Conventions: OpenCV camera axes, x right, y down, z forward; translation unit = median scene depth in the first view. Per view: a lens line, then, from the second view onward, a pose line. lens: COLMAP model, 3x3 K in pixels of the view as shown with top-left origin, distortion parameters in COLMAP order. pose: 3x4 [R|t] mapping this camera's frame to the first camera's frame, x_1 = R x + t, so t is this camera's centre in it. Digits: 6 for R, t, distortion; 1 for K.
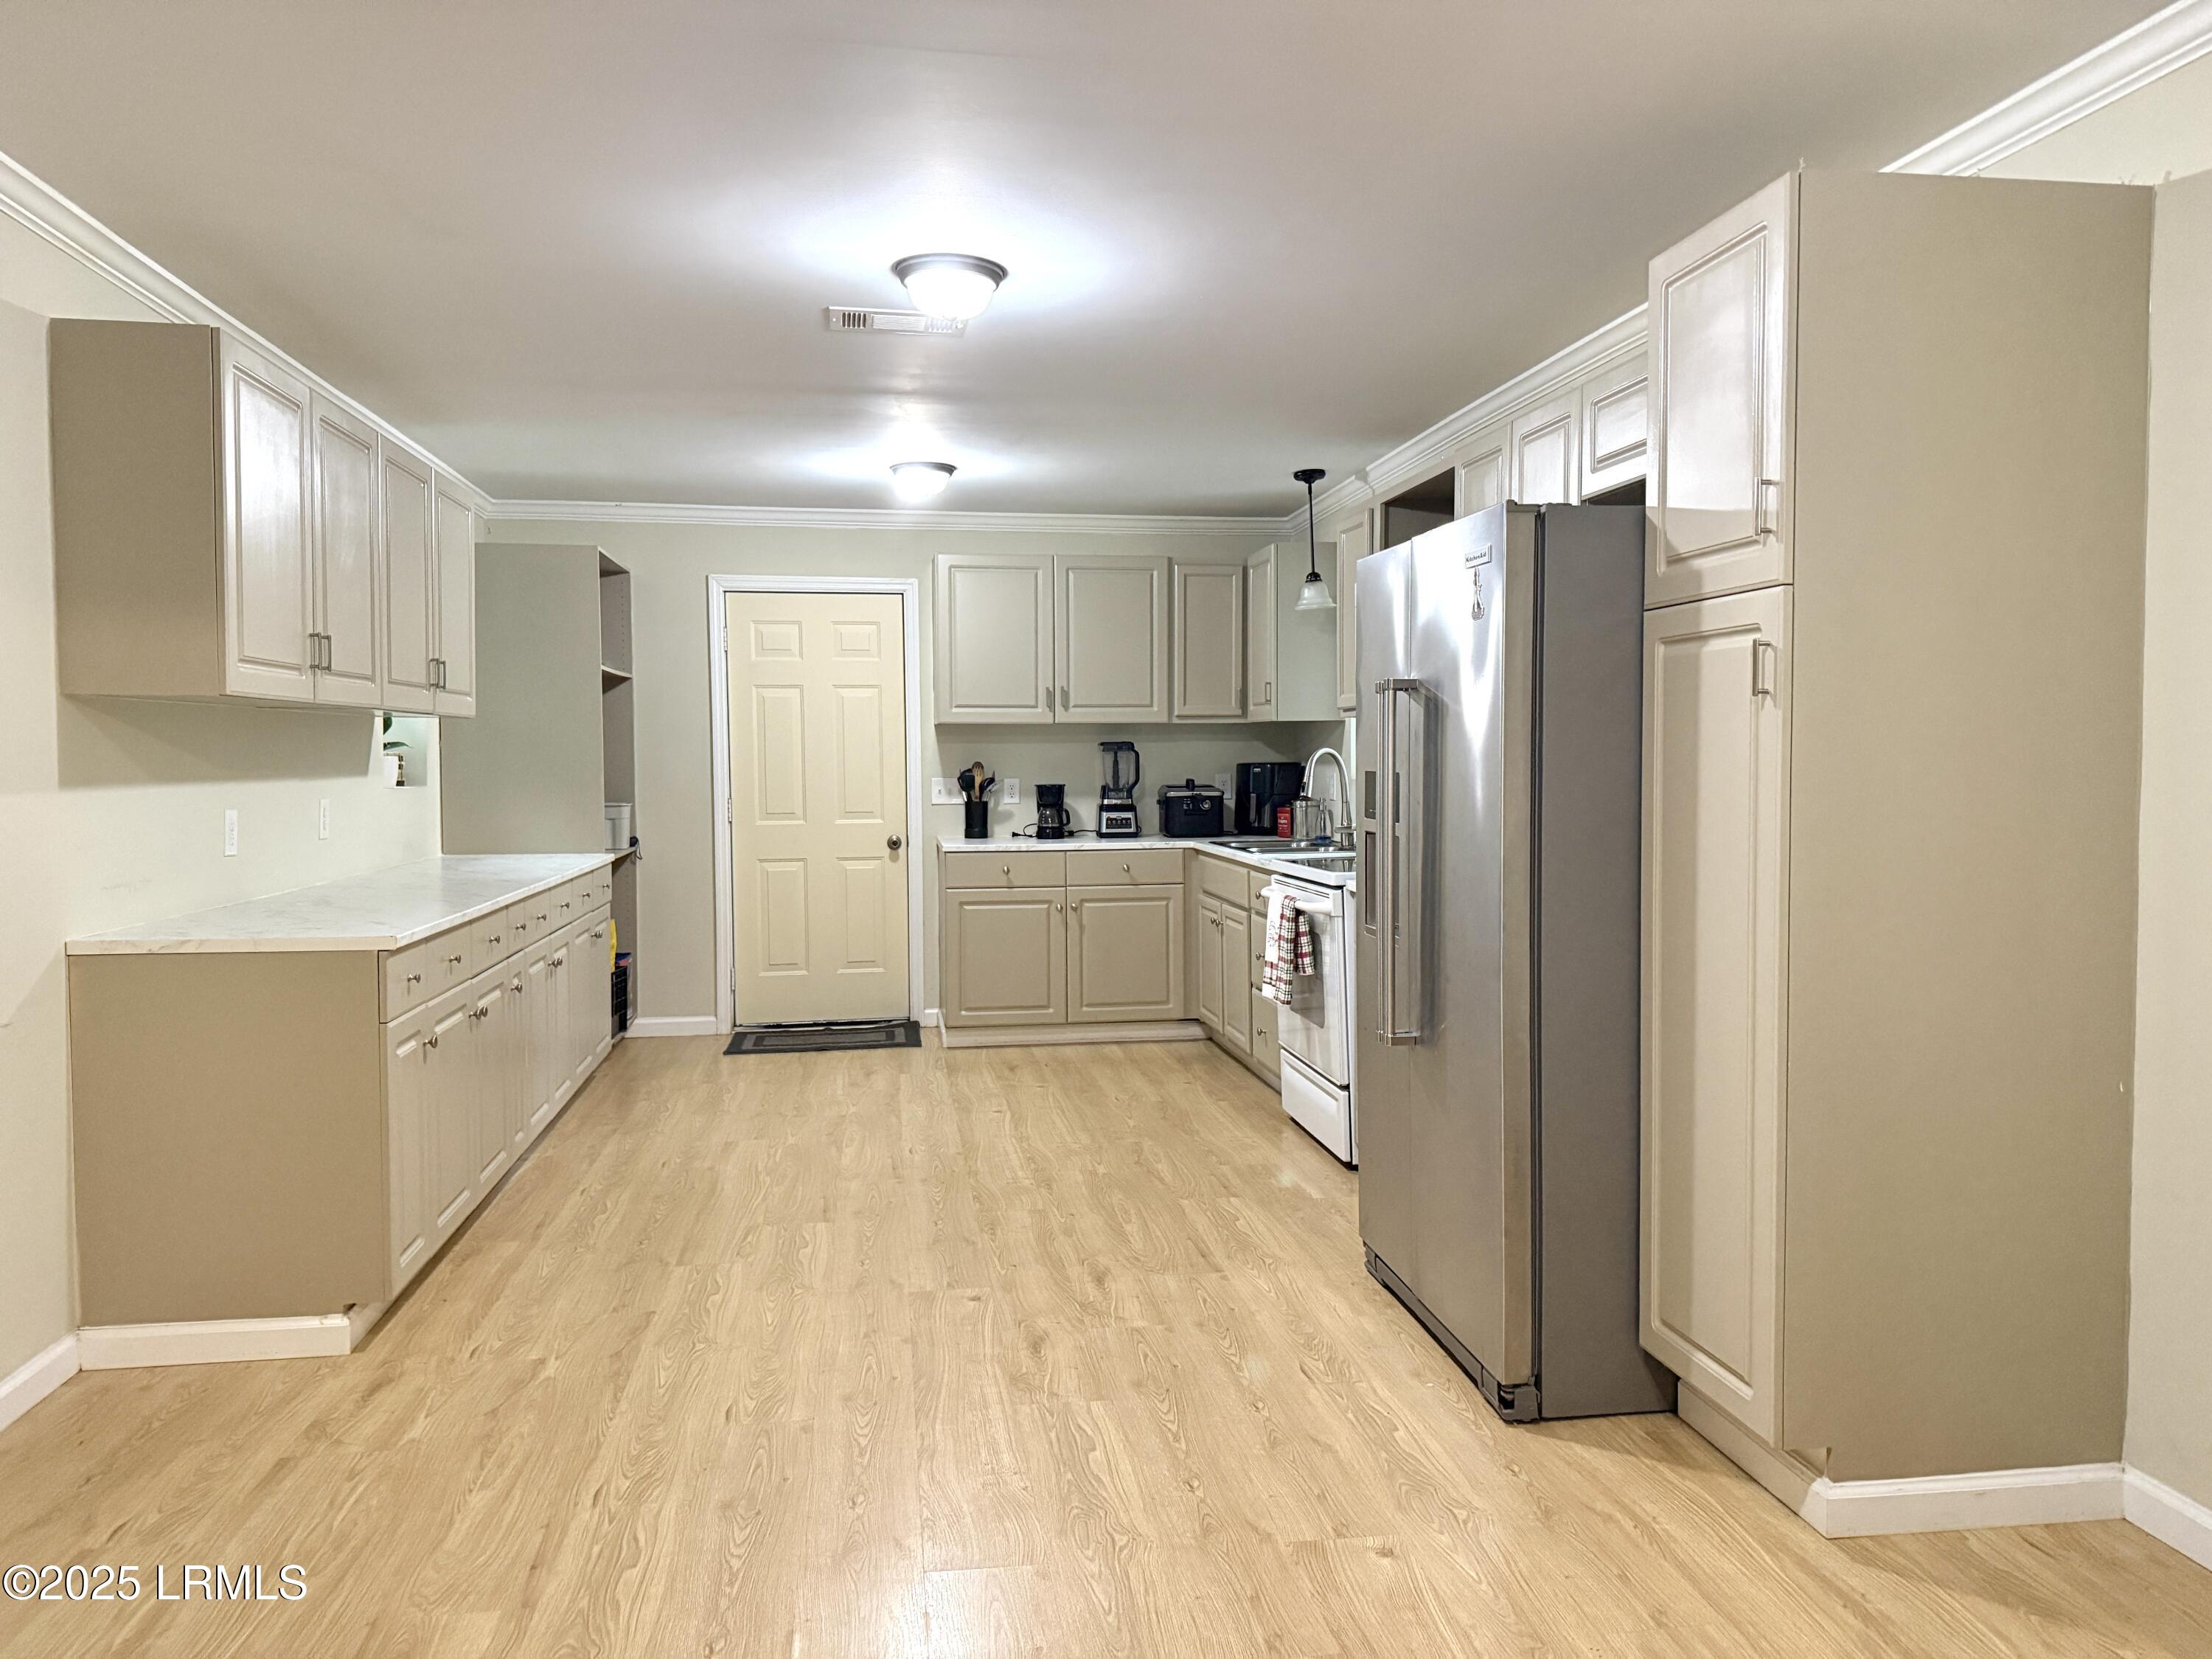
lens RADIAL K [[1568.7, 0, 1101.6], [0, 1568.7, 824.5], [0, 0, 1]] dist [0.009942, -0.015662]
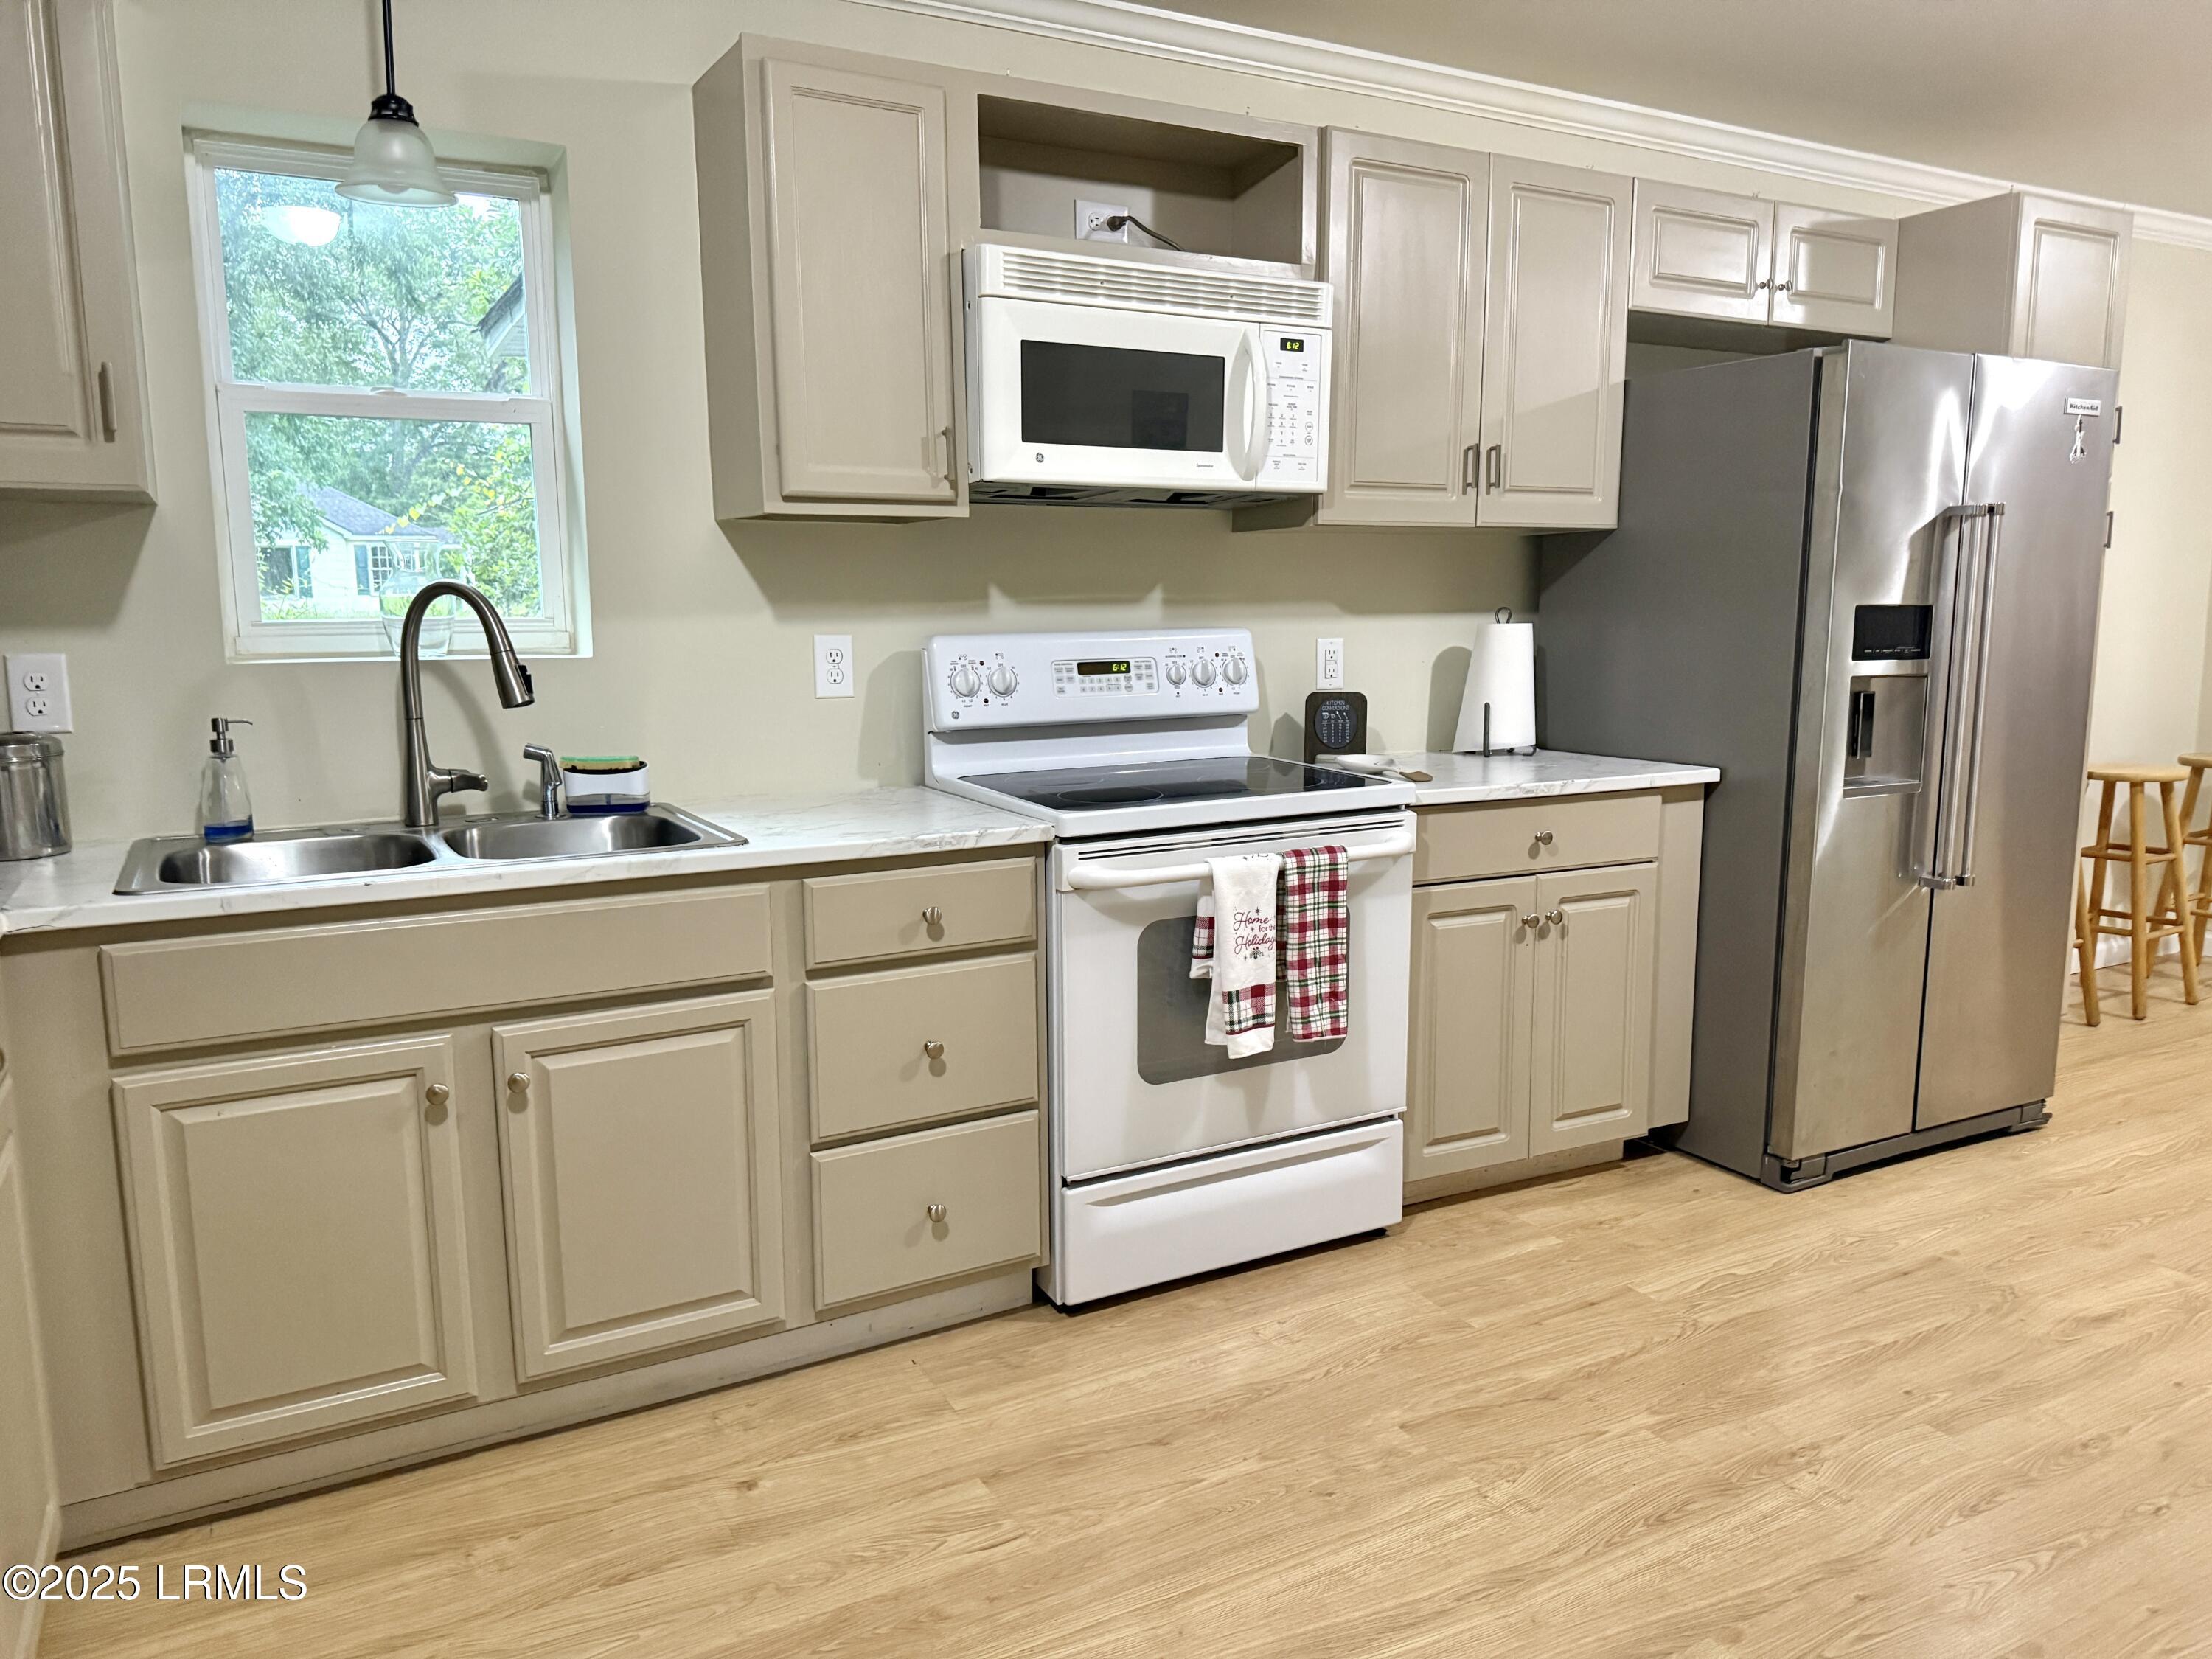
lens RADIAL K [[1568.7, 0, 1099.1], [0, 1568.7, 823.3], [0, 0, 1]] dist [0.009942, -0.015662]
pose [[-0.340820, -0.140236, 0.929611, -0.452346], [0.048388, 0.984885, 0.166315, -0.077499], [-0.938883, 0.101666, -0.328882, 1.522657]]
